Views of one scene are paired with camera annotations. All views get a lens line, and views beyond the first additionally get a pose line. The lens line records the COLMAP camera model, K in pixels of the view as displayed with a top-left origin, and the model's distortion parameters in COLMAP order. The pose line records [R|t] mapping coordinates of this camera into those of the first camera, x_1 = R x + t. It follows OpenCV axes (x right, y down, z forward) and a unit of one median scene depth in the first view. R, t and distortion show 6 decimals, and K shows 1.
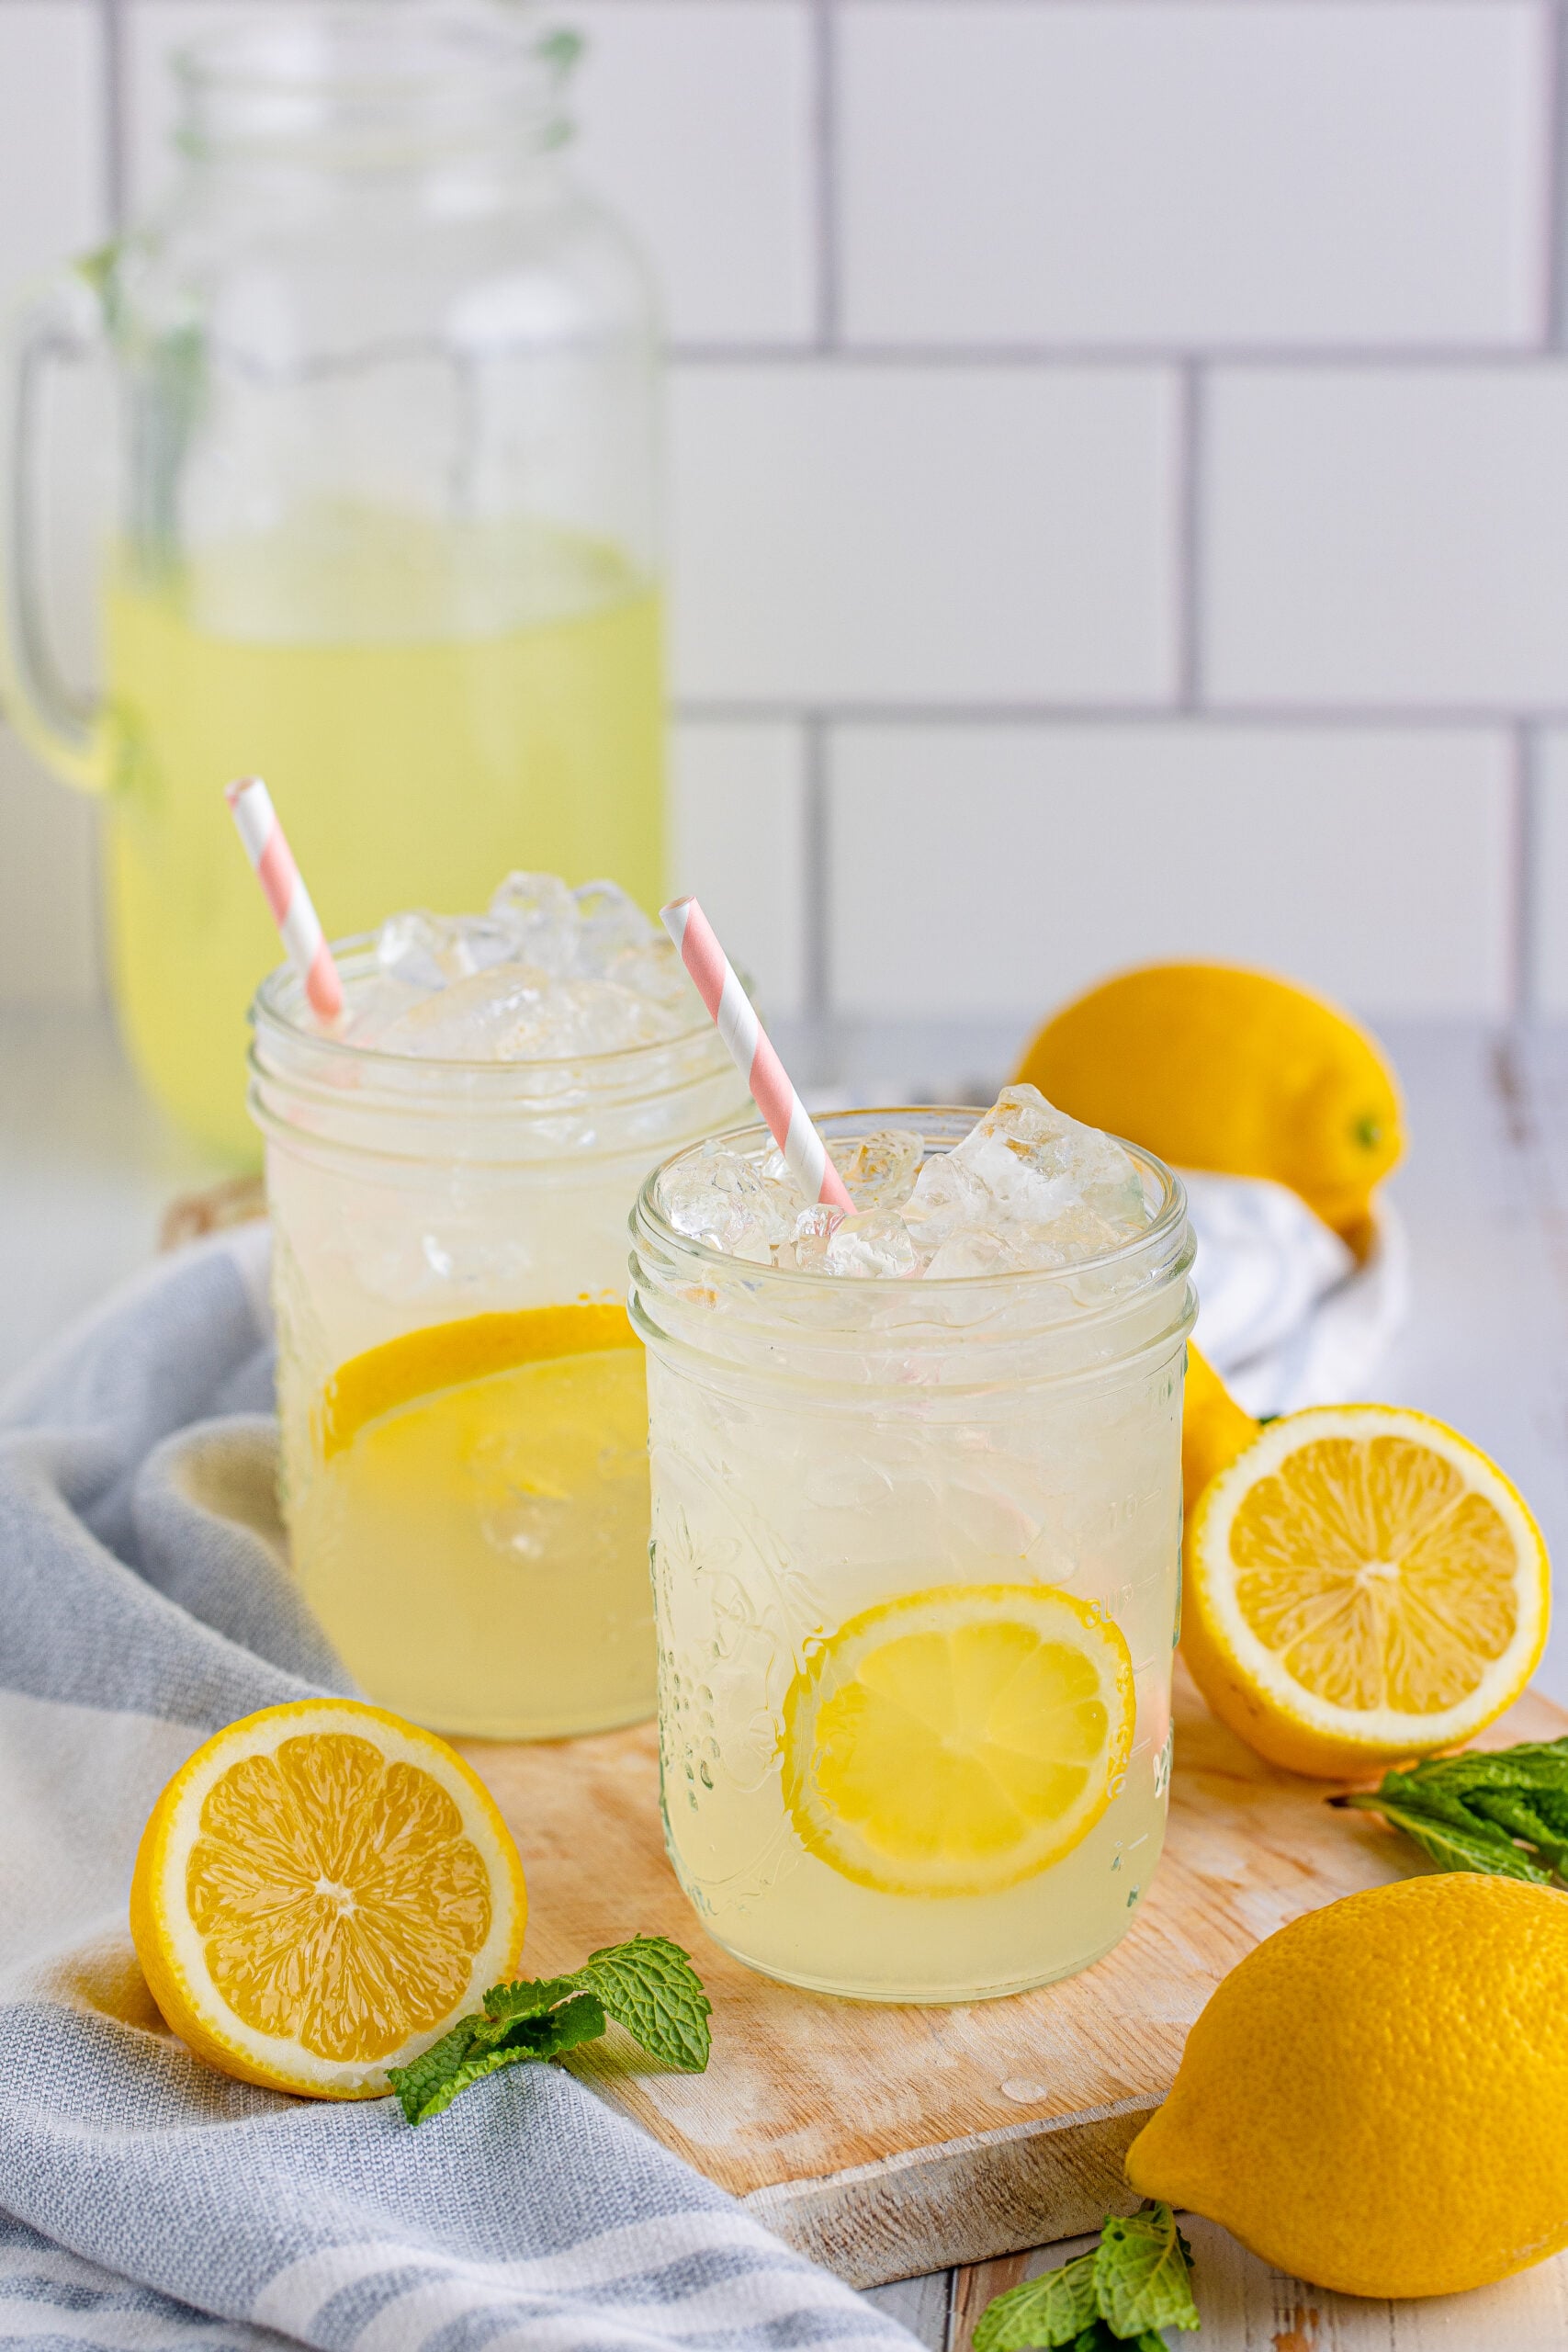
lens RADIAL K [[8144.6, 0, 863.6], [0, 8144.6, 1133.0], [0, 0, 1]] dist [0.025202, 0.000000]
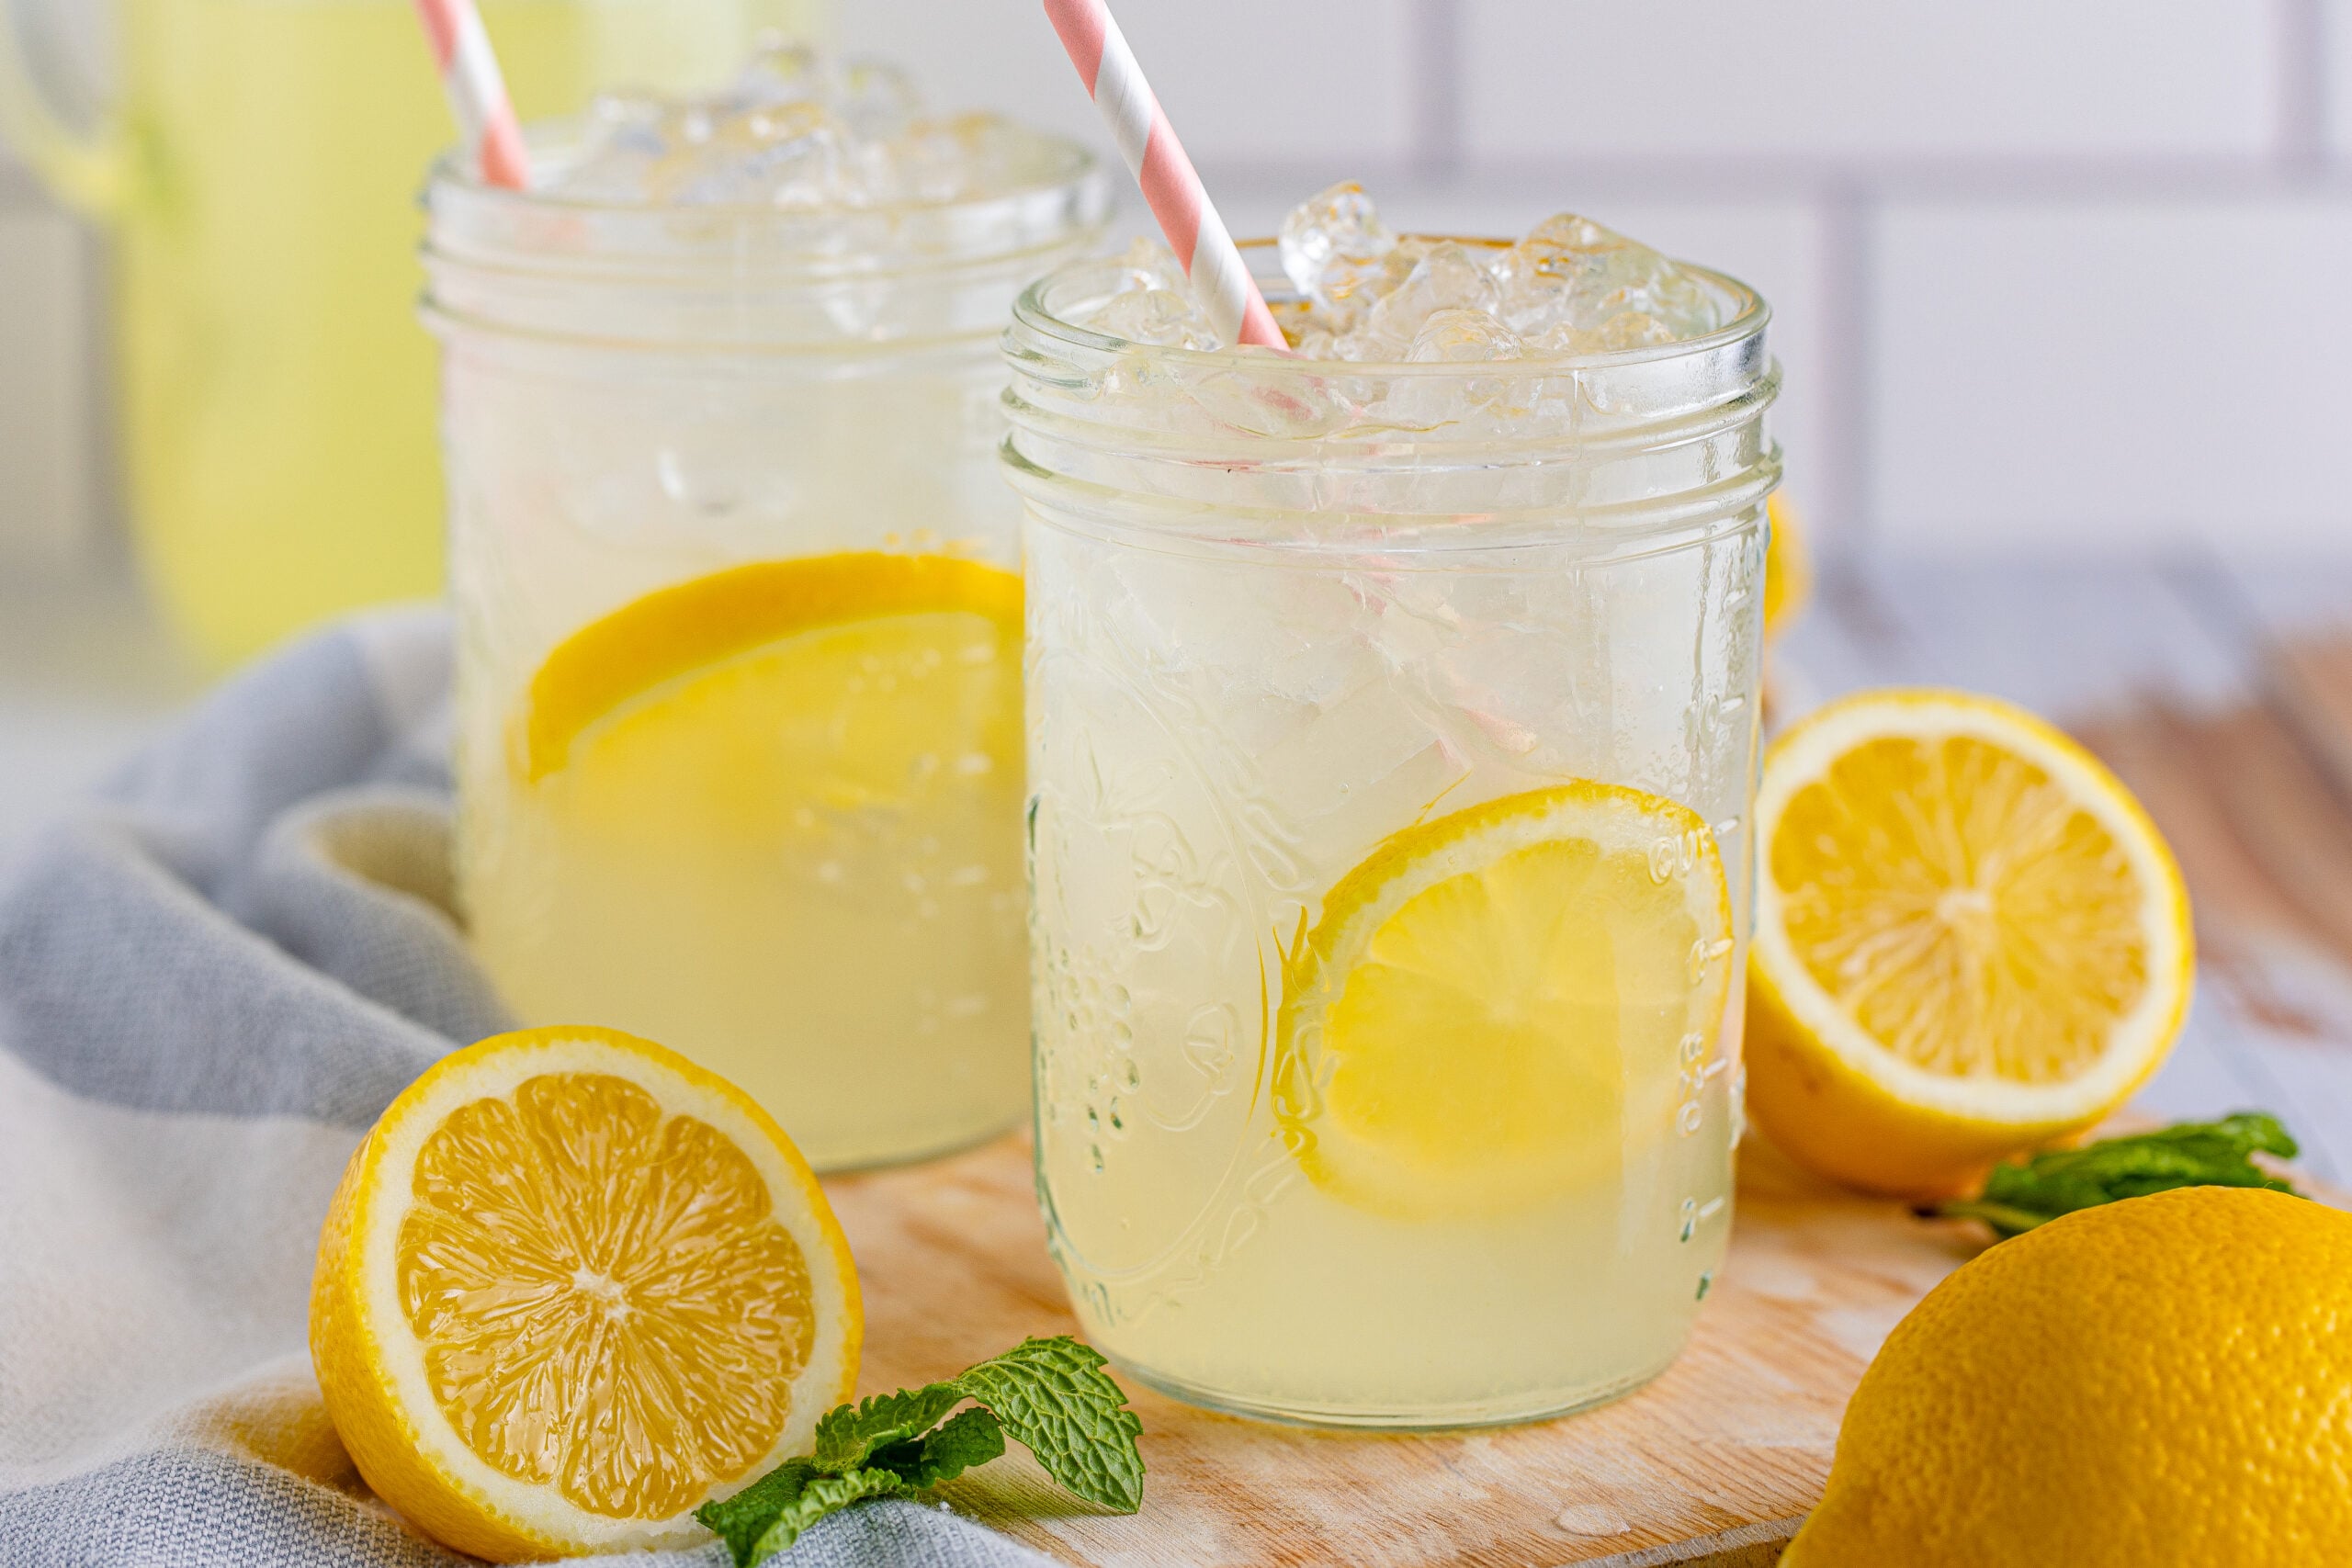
lens RADIAL K [[8144.6, 0, 1167.6], [0, 8144.6, 713.2], [0, 0, 1]] dist [0.025202, 0.000000]
pose [[0.997038, -0.013906, 0.075650, -0.069036], [0.021247, 0.995046, -0.097119, 0.114009], [-0.073924, 0.098438, 0.992394, 0.287181]]
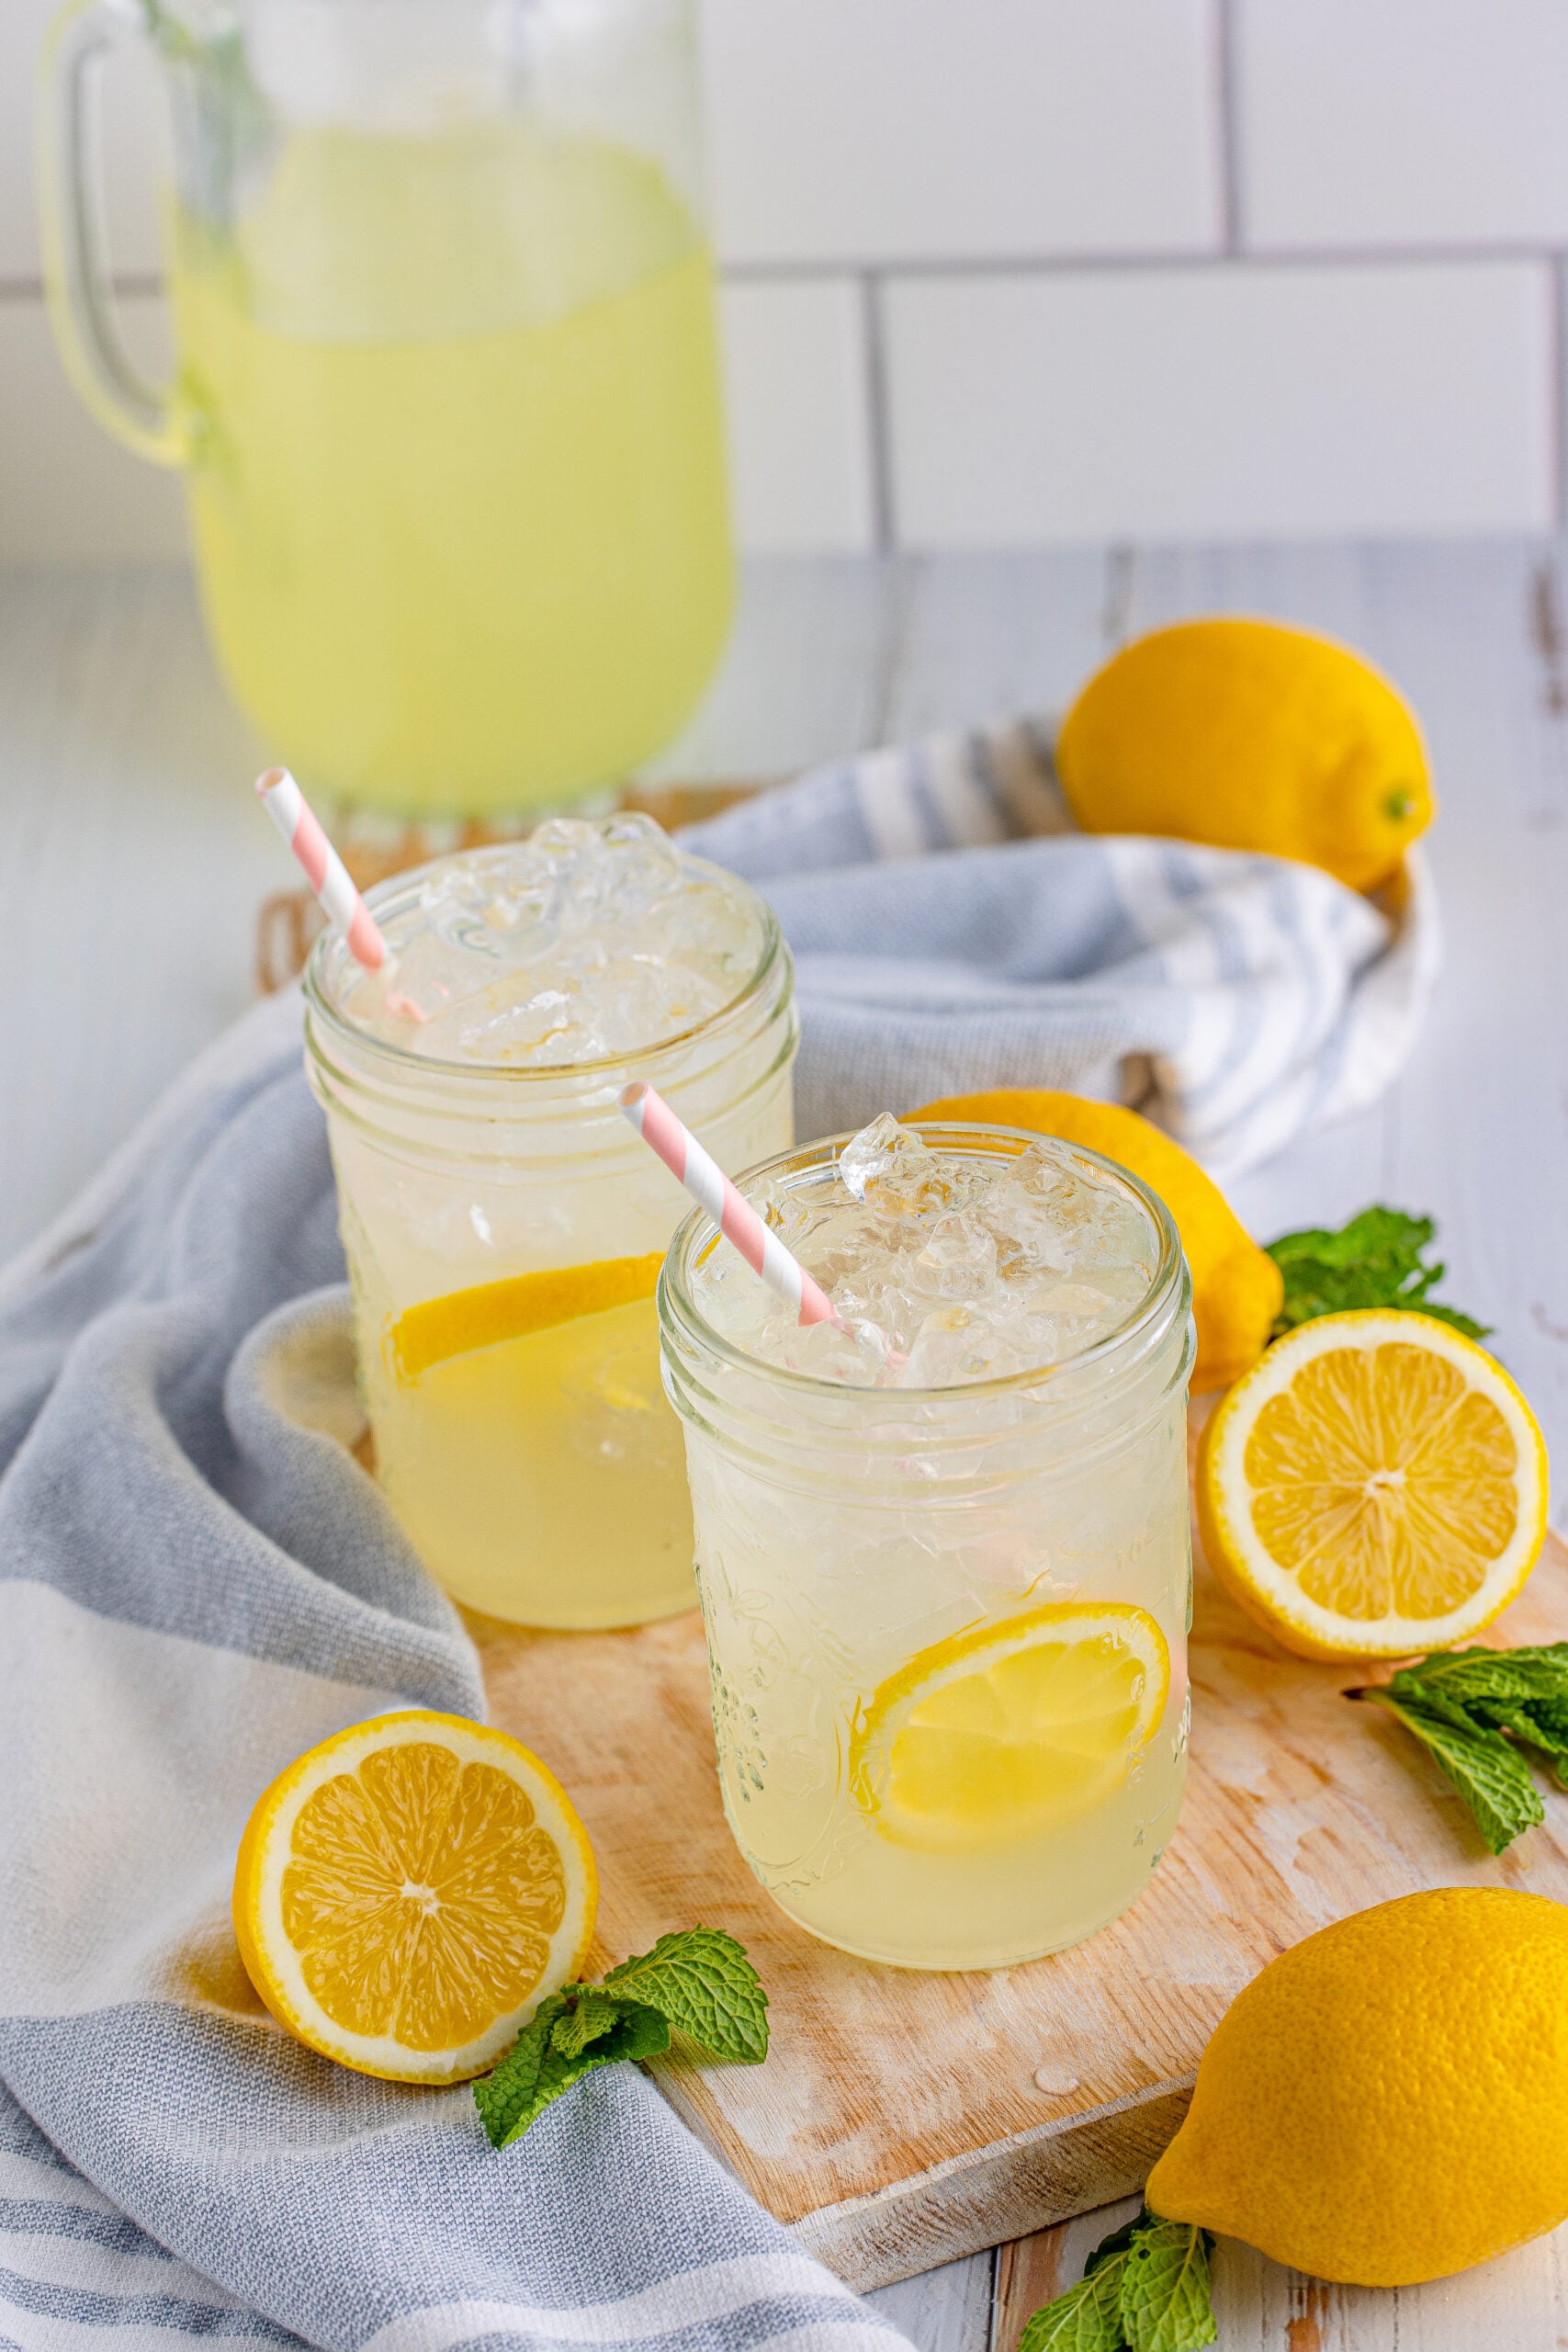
lens RADIAL K [[8144.6, 0, 800.4], [0, 8144.6, 1061.2], [0, 0, 1]] dist [0.025202, 0.000000]
pose [[0.998409, -0.036546, -0.042939, 0.036729], [0.044863, 0.976169, 0.212325, -0.244872], [0.034156, -0.213913, 0.976255, -0.035346]]
